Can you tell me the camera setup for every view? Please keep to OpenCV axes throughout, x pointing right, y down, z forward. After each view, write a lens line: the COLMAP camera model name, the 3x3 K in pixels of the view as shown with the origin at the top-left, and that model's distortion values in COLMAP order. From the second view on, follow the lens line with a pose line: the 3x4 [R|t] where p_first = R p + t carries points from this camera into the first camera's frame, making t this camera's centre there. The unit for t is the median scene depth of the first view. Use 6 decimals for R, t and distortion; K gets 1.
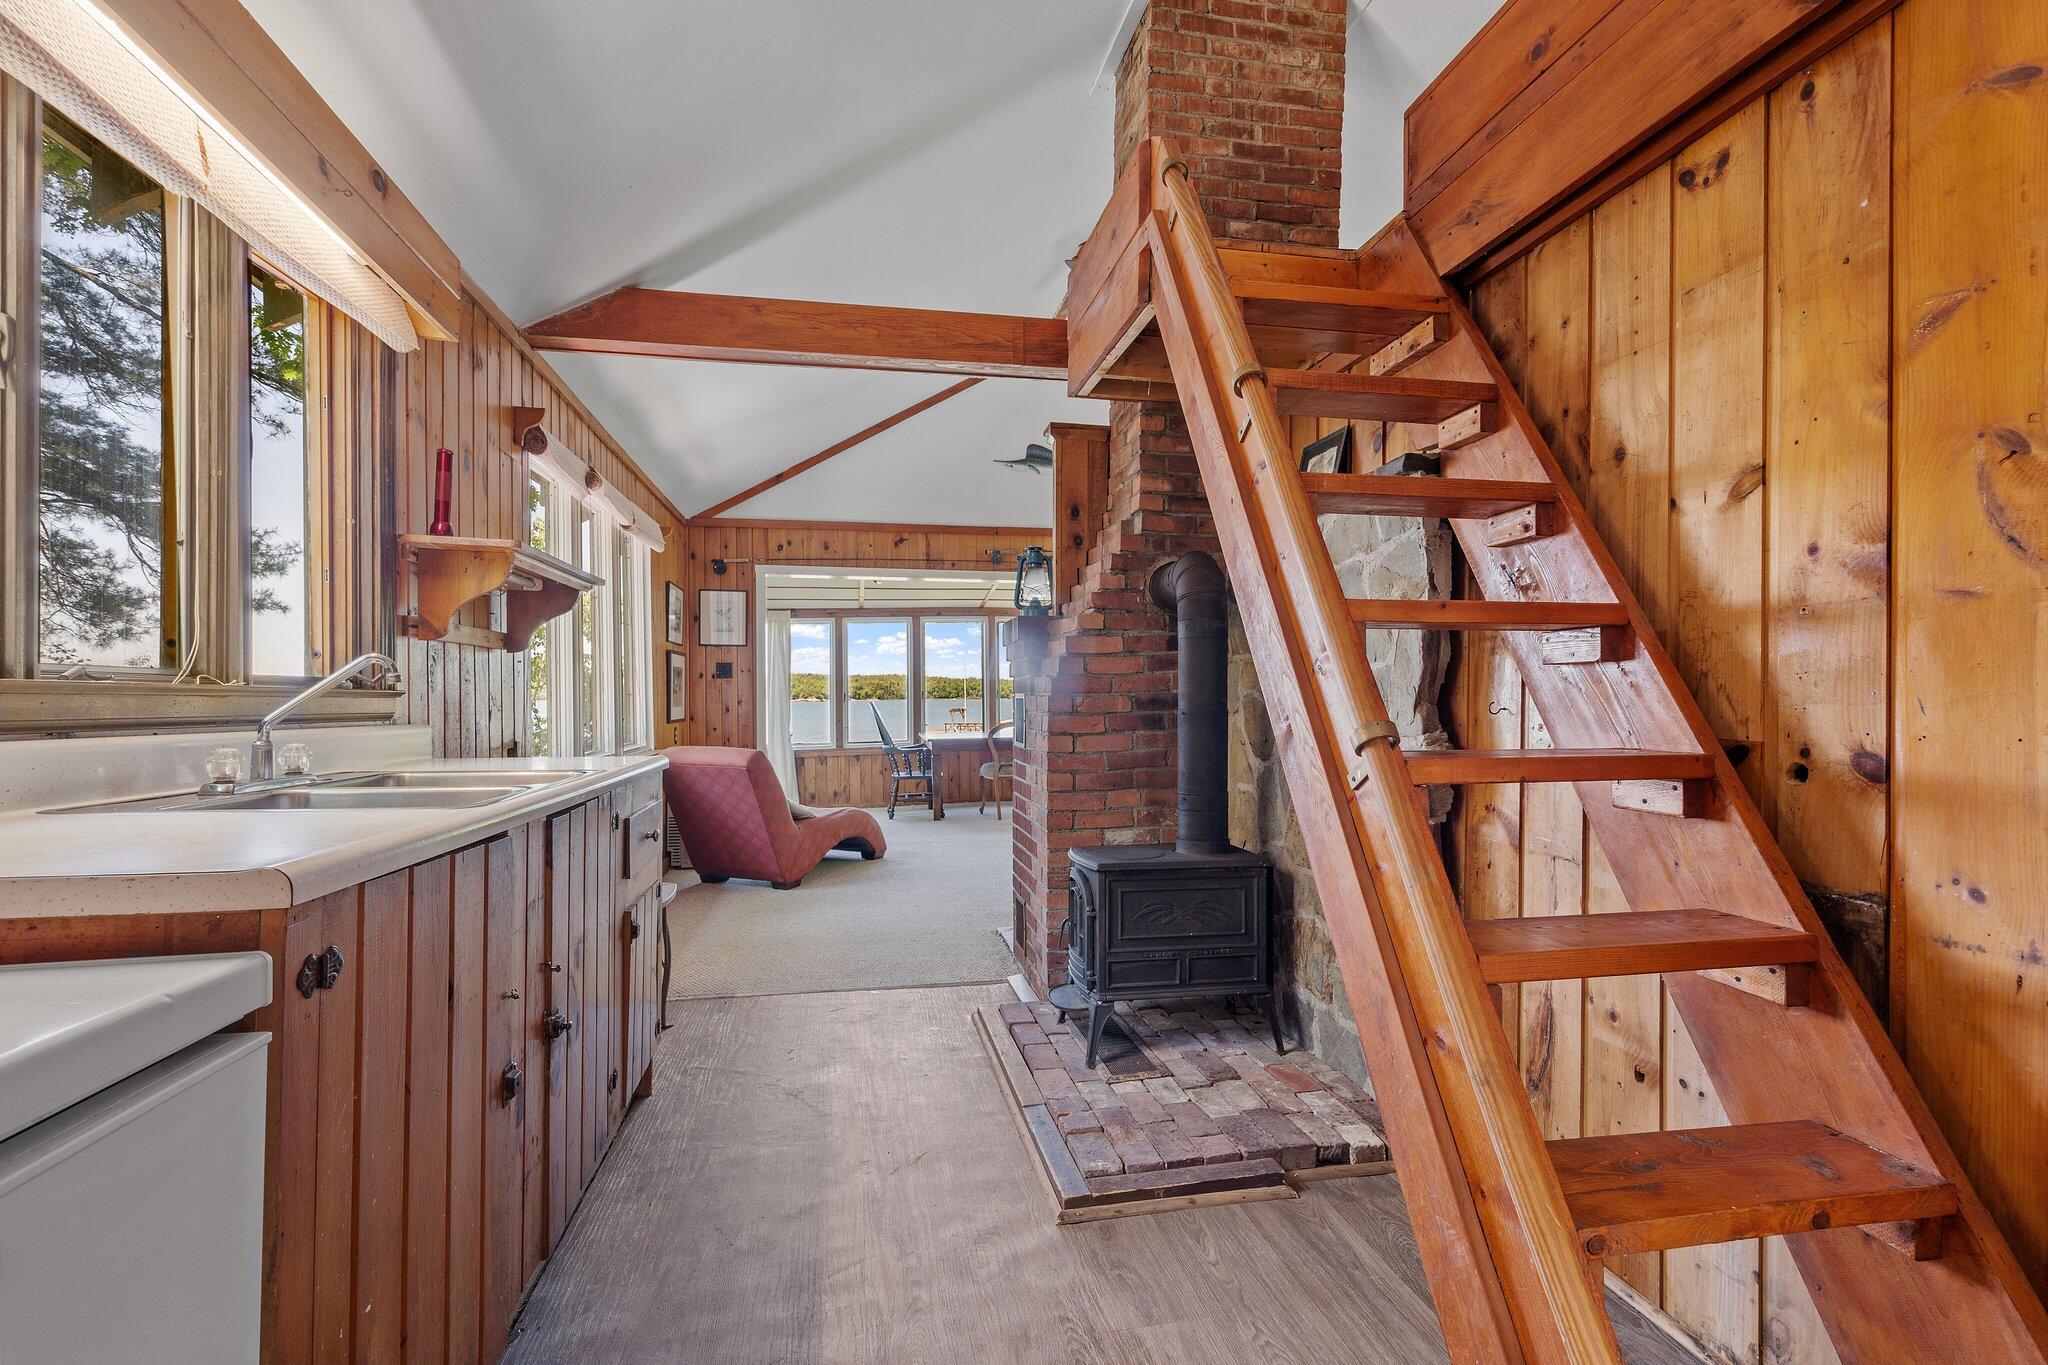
lens RADIAL K [[947.3, 0, 1009.7], [0, 947.3, 694.4], [0, 0, 1]] dist [-0.010887, 0.004954]
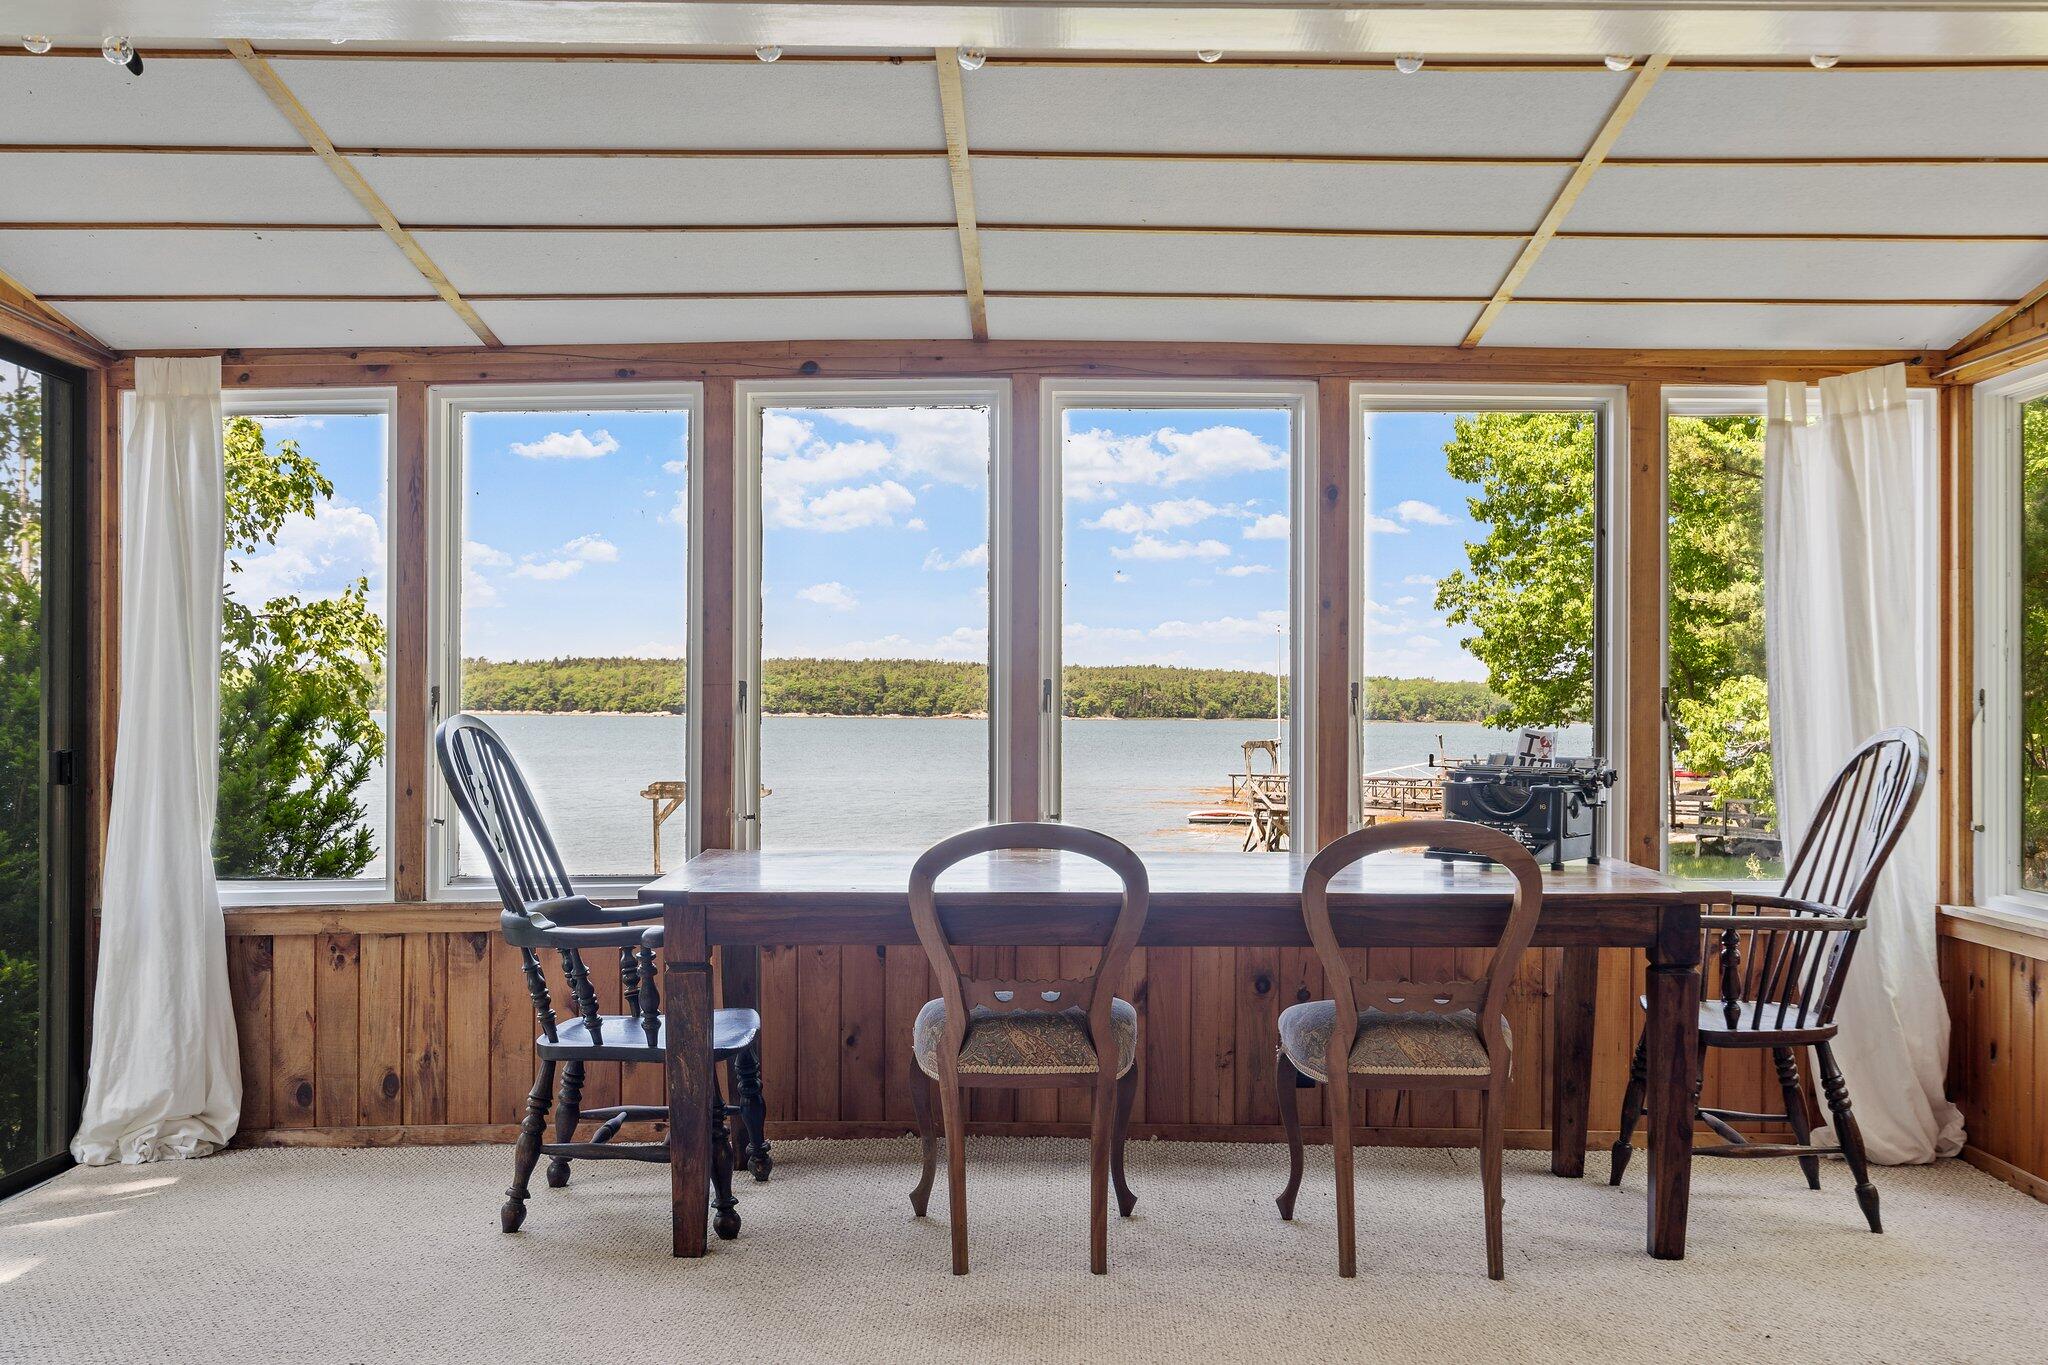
lens RADIAL K [[2020.2, 0, 1019.2], [0, 2020.2, 723.1], [0, 0, 1]] dist [0.004437, 0.000000]
pose [[0.983391, 0.013937, -0.180961, 0.105117], [-0.012738, 0.999889, 0.007784, 0.003522], [0.181050, -0.005350, 0.983459, 0.668273]]
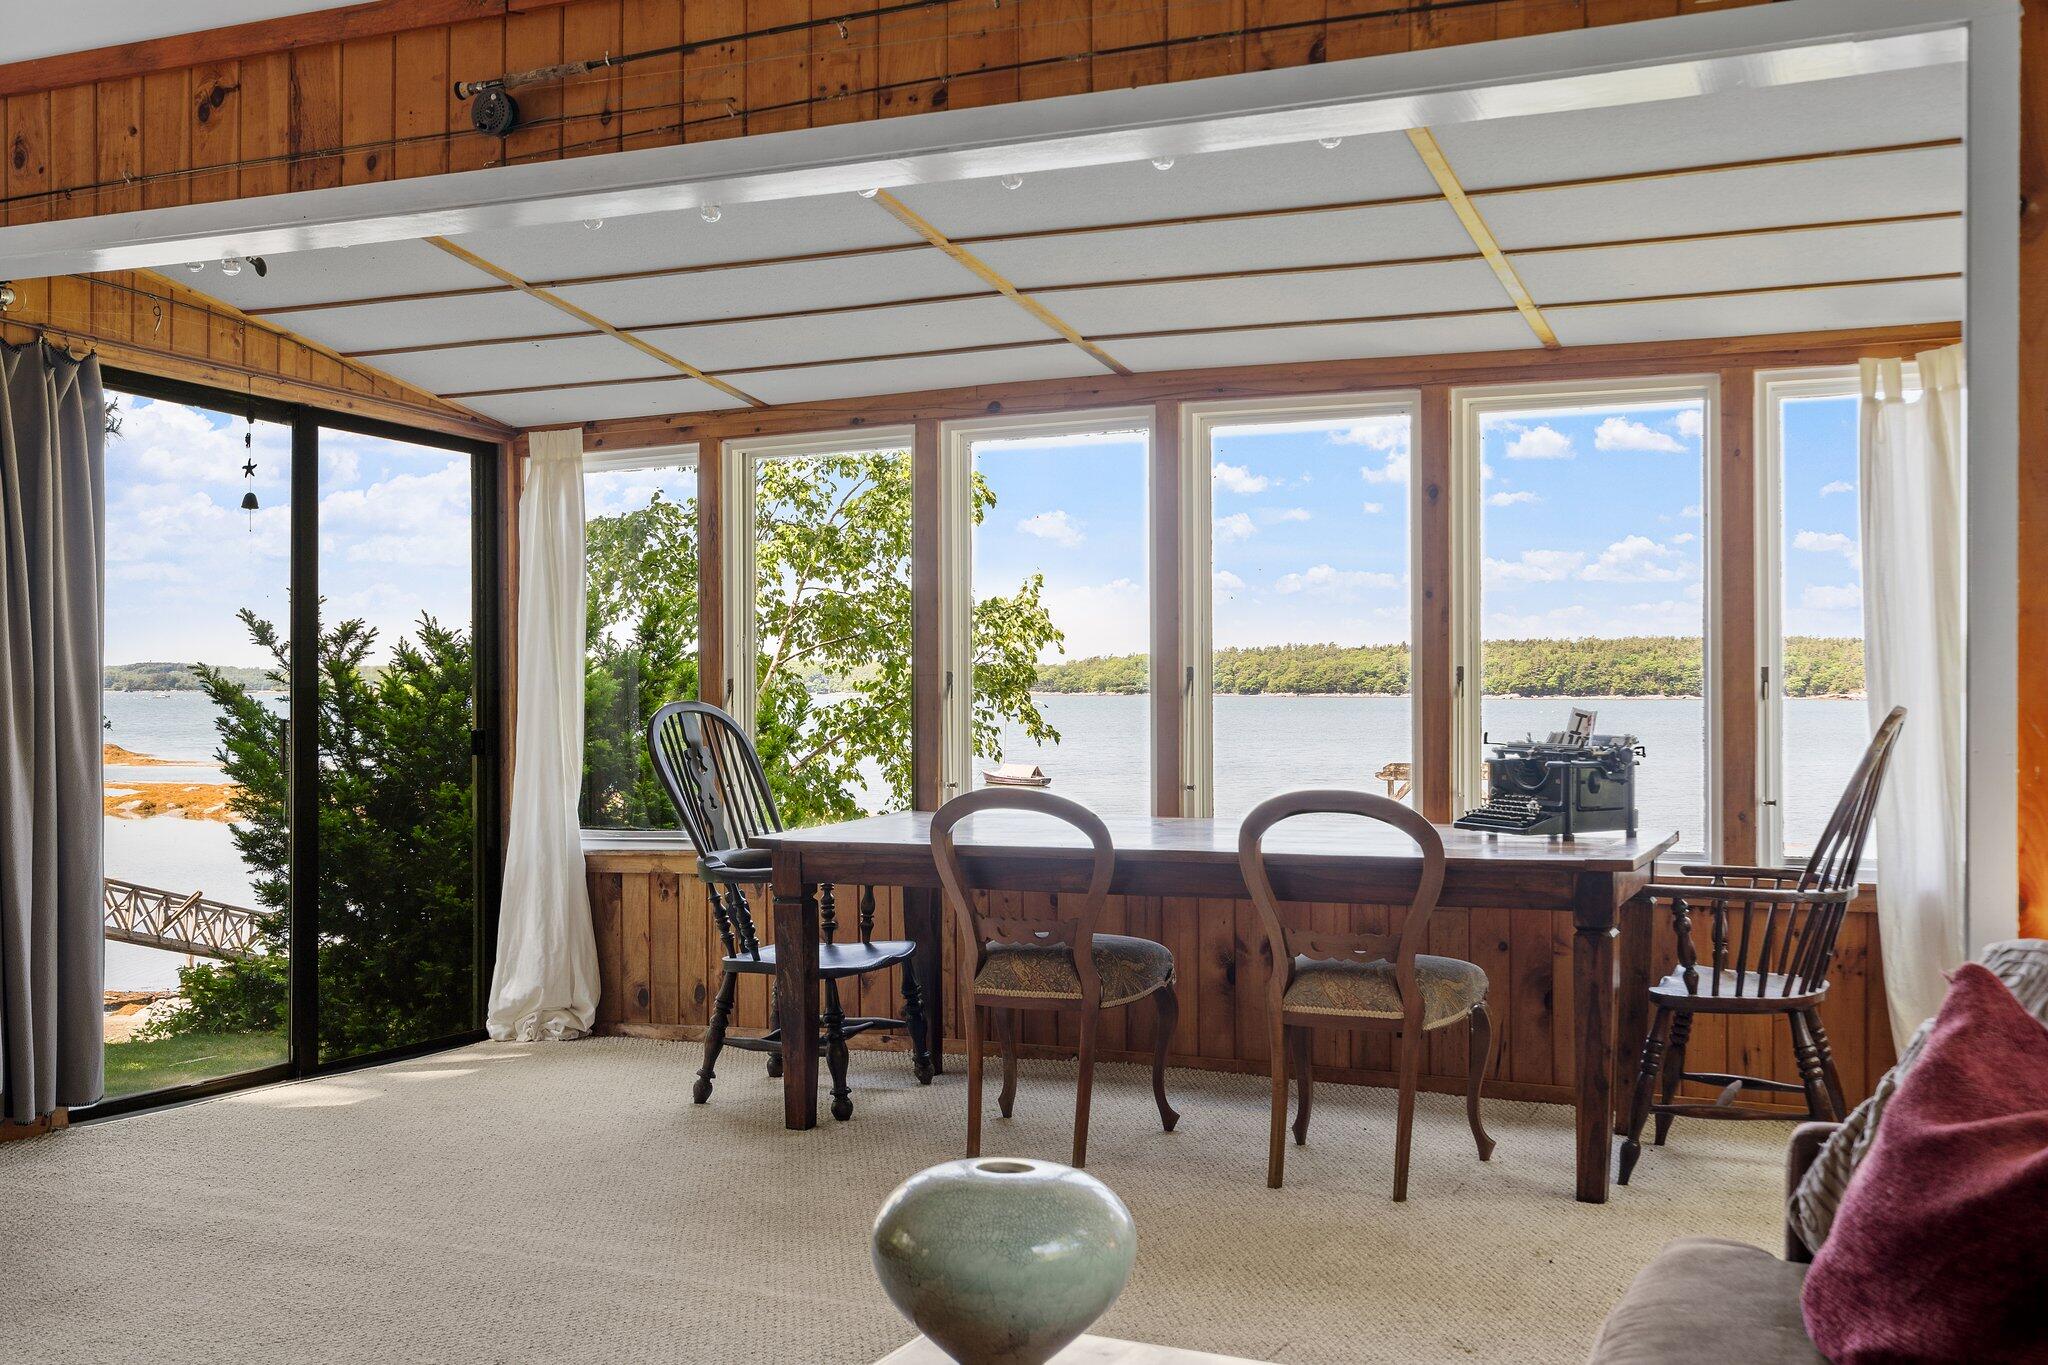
lens RADIAL K [[2020.2, 0, 1014.8], [0, 2020.2, 710.3], [0, 0, 1]] dist [0.004437, 0.000000]
pose [[0.829091, 0.009945, -0.559025, 0.386670], [-0.002948, 0.999906, 0.013416, 0.000179], [0.559105, -0.009475, 0.829042, 0.658397]]
